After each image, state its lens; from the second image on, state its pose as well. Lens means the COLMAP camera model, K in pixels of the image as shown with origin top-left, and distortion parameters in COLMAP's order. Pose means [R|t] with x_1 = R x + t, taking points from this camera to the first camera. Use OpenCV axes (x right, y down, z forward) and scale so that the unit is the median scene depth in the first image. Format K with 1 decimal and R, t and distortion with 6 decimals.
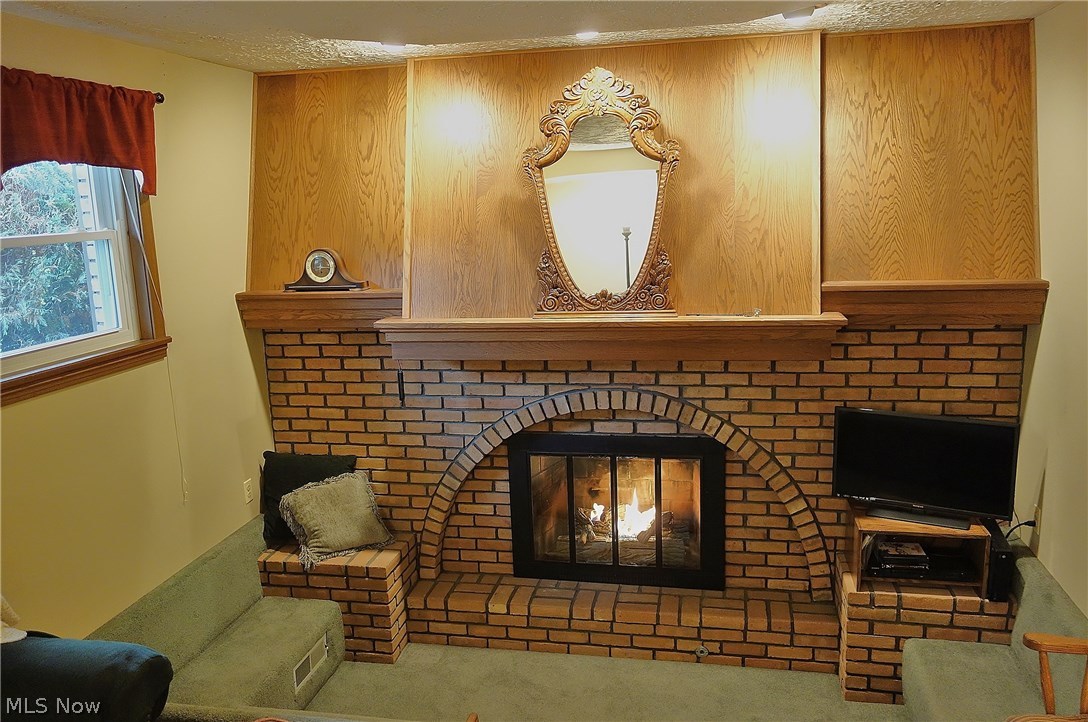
lens RADIAL K [[870.1, 0, 539.5], [0, 870.1, 359.1], [0, 0, 1]] dist [0.006781, -0.002506]
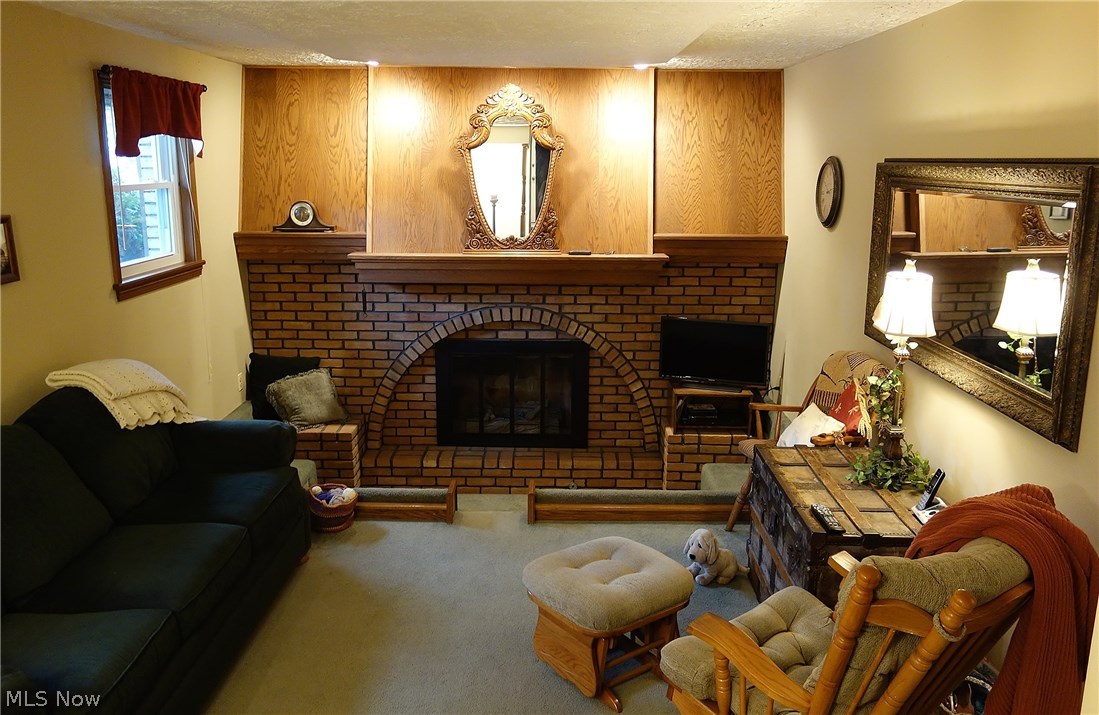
lens RADIAL K [[891.3, 0, 550.3], [0, 891.3, 358.9], [0, 0, 1]] dist [0.001998, -0.009065]
pose [[0.979562, -0.001025, 0.201139, -0.156108], [-0.004932, 0.999564, 0.029113, 0.080467], [-0.201081, -0.029510, 0.979130, -0.464695]]
